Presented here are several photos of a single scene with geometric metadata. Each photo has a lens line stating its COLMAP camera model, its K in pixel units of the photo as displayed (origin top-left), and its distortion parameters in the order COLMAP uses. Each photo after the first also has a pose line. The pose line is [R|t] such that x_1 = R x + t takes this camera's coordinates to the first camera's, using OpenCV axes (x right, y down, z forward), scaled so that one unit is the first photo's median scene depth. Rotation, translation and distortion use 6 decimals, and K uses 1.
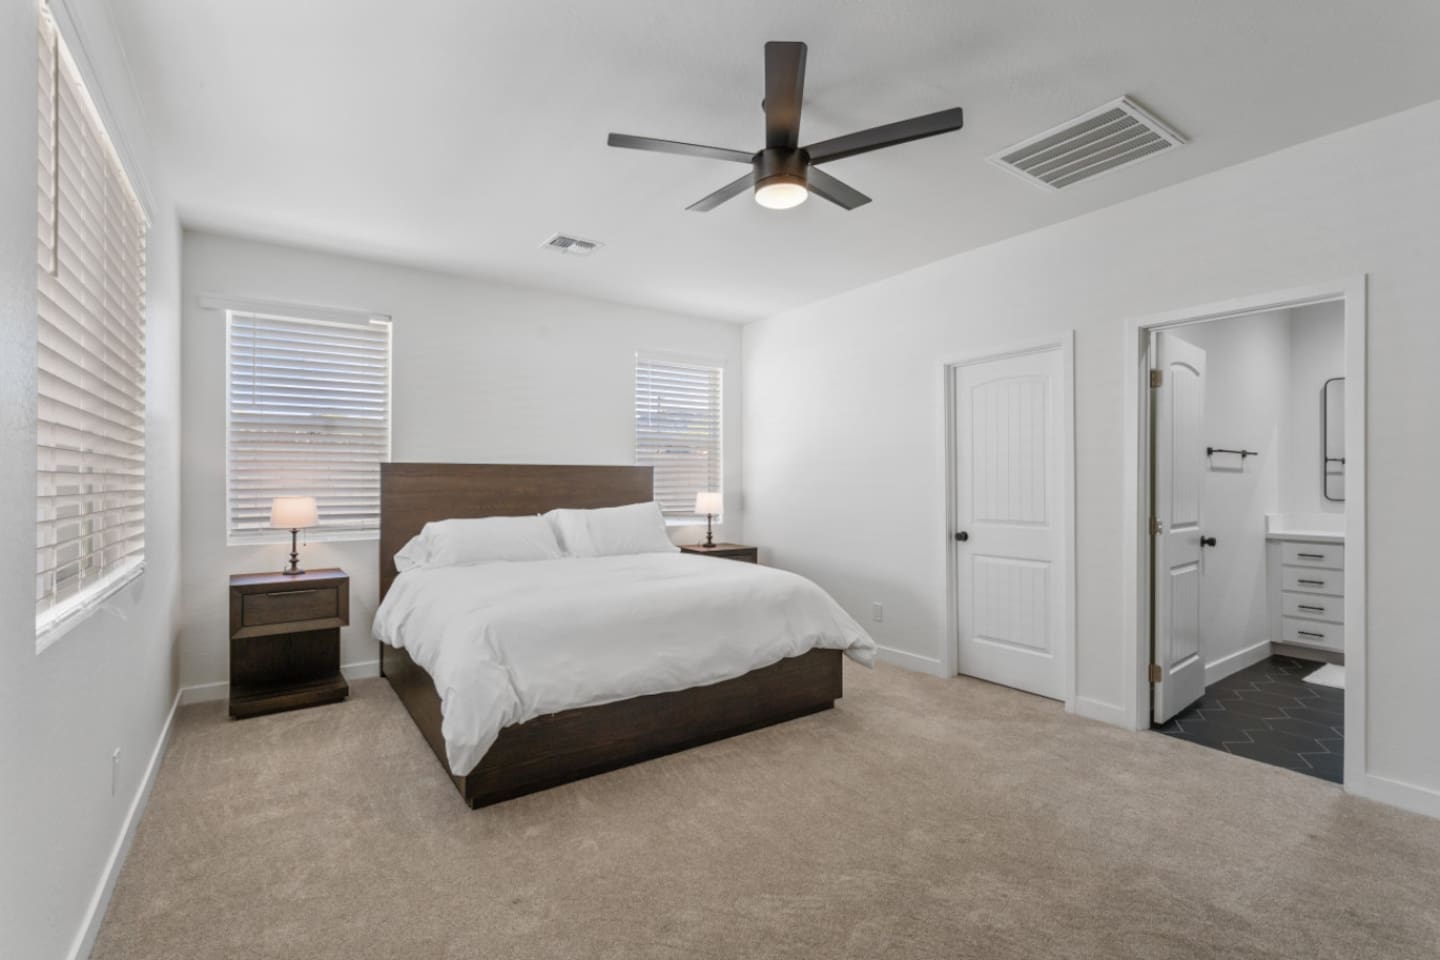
lens RADIAL K [[686.0, 0, 720.0], [0, 686.0, 480.0], [0, 0, 1]] dist [-0.000637, 0.000398]
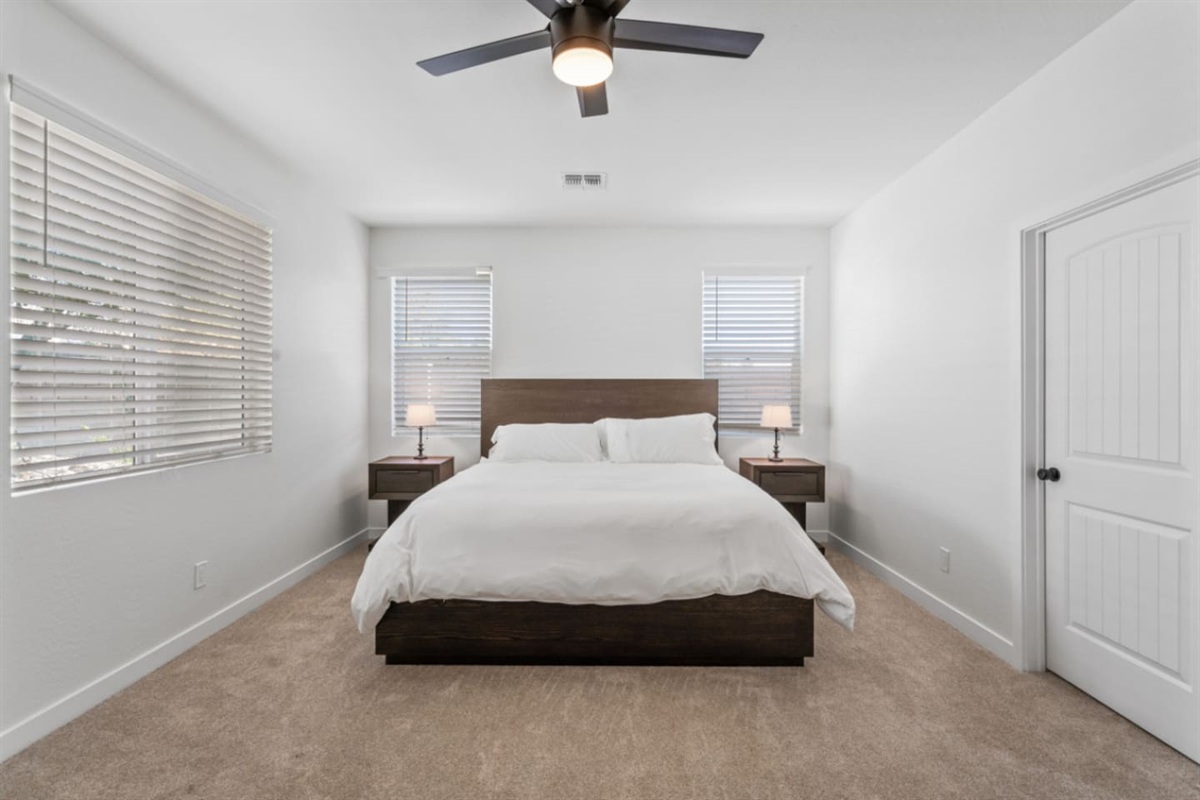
lens RADIAL K [[560.3, 0, 599.4], [0, 560.3, 396.7], [0, 0, 1]] dist [-0.002160, 0.000941]
pose [[0.797736, 0.006546, -0.602972, 0.366817], [-0.001956, 0.999964, 0.008268, -0.000724], [0.603004, -0.005416, 0.797720, 0.301751]]
